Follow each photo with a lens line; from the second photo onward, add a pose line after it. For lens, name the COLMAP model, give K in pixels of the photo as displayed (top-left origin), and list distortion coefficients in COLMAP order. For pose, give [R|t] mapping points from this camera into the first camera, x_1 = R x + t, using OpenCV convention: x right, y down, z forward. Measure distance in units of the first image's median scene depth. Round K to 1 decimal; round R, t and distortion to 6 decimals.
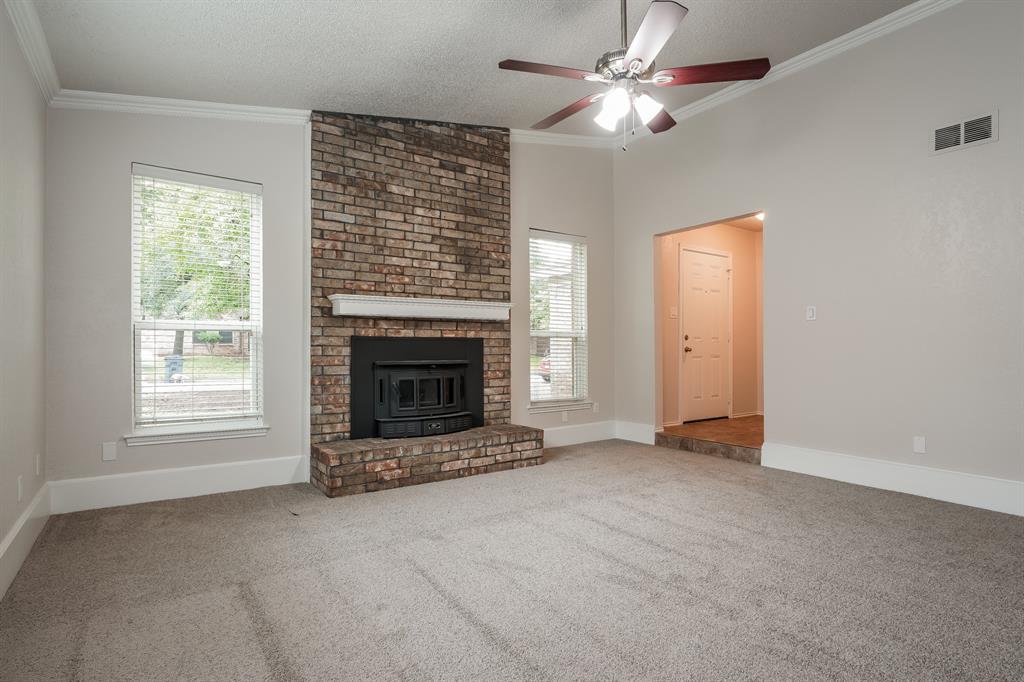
lens RADIAL K [[529.0, 0, 509.0], [0, 529.0, 346.6], [0, 0, 1]] dist [-0.011343, 0.004575]
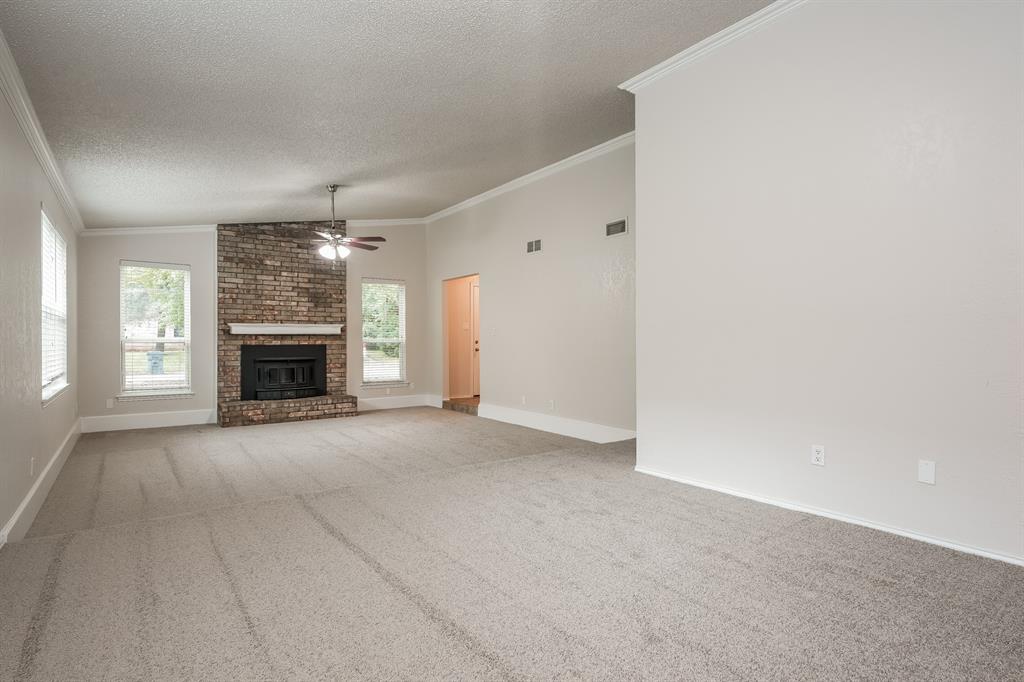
lens RADIAL K [[529.0, 0, 515.3], [0, 529.0, 341.5], [0, 0, 1]] dist [-0.011343, 0.004575]
pose [[0.999693, -0.001414, 0.024725, 0.573739], [0.001287, 0.999986, 0.005178, -0.037118], [-0.024732, -0.005144, 0.999681, -0.809976]]
